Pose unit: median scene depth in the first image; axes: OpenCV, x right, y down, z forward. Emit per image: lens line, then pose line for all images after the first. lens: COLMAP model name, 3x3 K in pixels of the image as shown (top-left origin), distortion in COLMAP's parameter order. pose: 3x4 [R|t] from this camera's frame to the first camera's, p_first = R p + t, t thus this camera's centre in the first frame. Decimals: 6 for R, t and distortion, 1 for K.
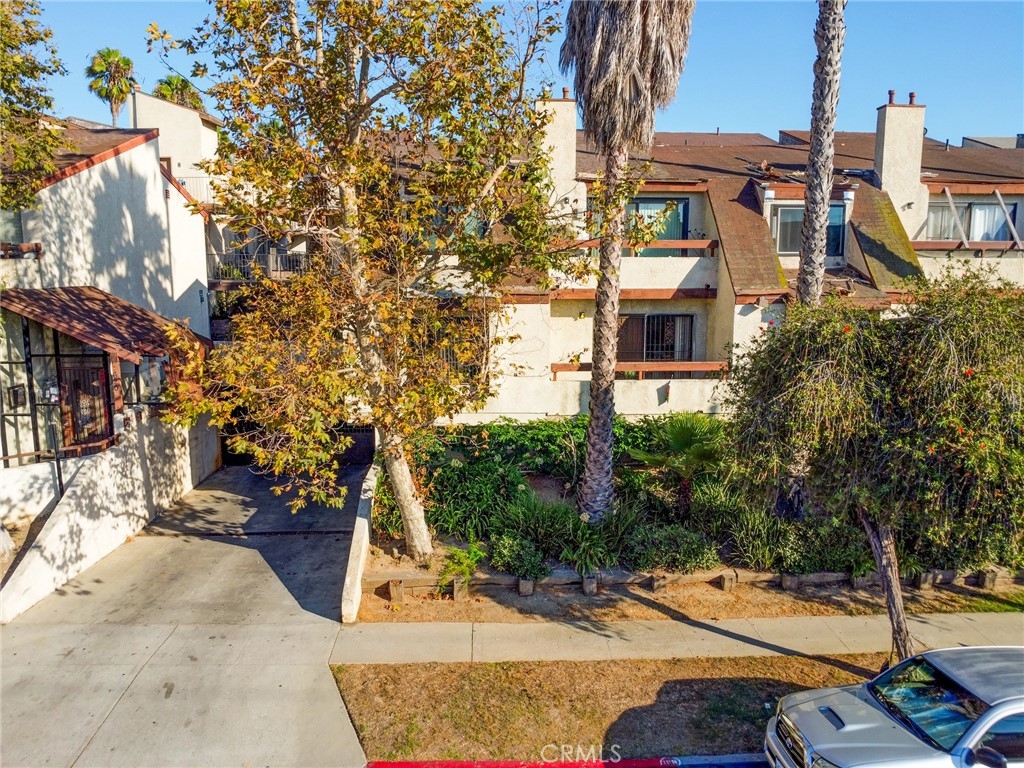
lens RADIAL K [[736.5, 0, 512.0], [0, 736.5, 384.0], [0, 0, 1]] dist [-0.044739, -0.000490]
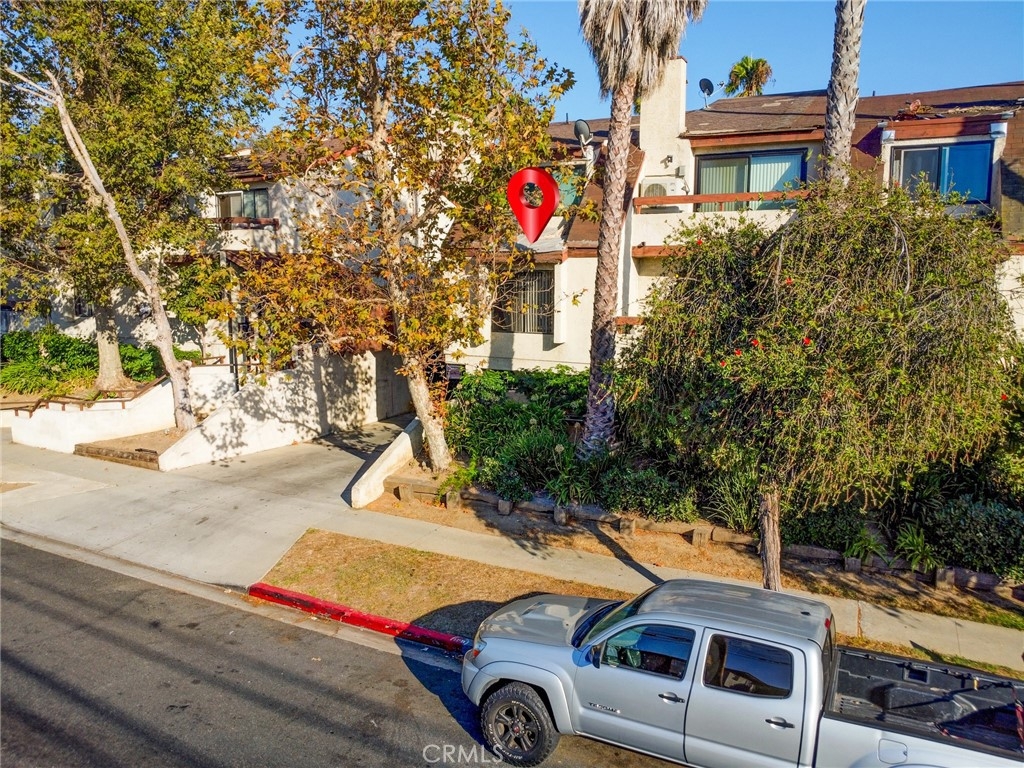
lens RADIAL K [[736.5, 0, 512.0], [0, 736.5, 384.0], [0, 0, 1]] dist [-0.044739, -0.000490]
pose [[0.875792, 0.072300, -0.477243, 0.484179], [-0.076854, 0.996992, 0.010004, 0.077223], [0.476531, 0.027917, 0.878715, 0.044316]]
